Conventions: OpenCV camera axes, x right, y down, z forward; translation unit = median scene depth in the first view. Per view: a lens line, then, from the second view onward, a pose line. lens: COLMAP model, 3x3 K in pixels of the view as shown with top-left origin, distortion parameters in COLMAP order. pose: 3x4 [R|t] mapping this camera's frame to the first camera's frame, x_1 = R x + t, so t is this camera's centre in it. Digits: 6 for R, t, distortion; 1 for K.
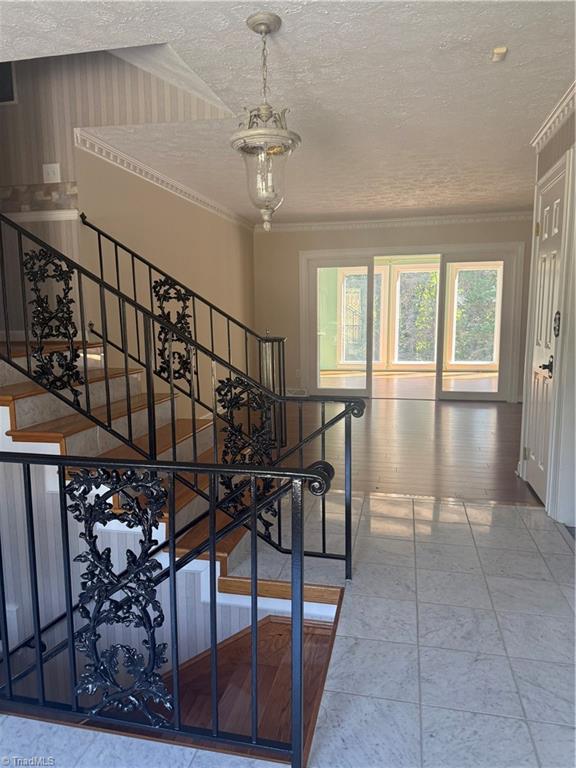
lens RADIAL K [[536.4, 0, 288.3], [0, 536.4, 384.8], [0, 0, 1]] dist [0.003791, -0.000102]
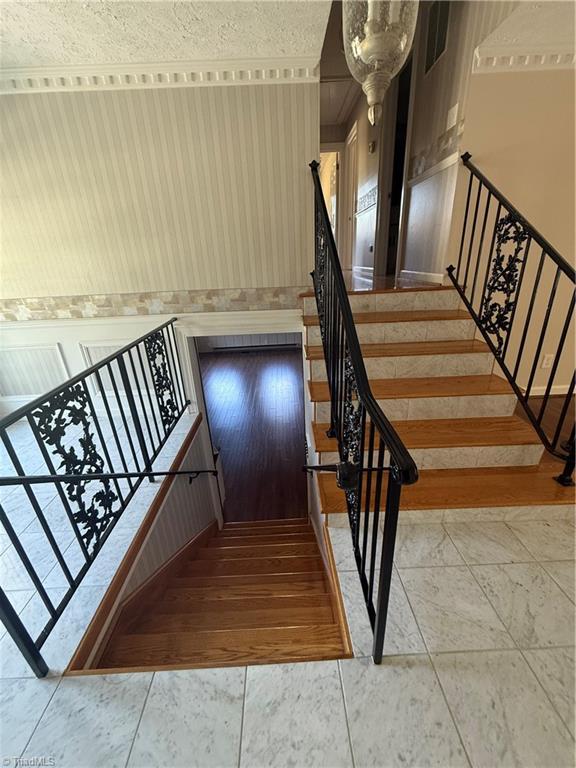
lens RADIAL K [[306.2, 0, 287.8], [0, 306.2, 383.8], [0, 0, 1]] dist [-0.000008, 0.000187]
pose [[0.241865, 0.358315, -0.901727, 0.221876], [-0.085615, 0.933575, 0.348007, -0.084673], [0.966525, -0.006970, 0.256476, 0.530315]]
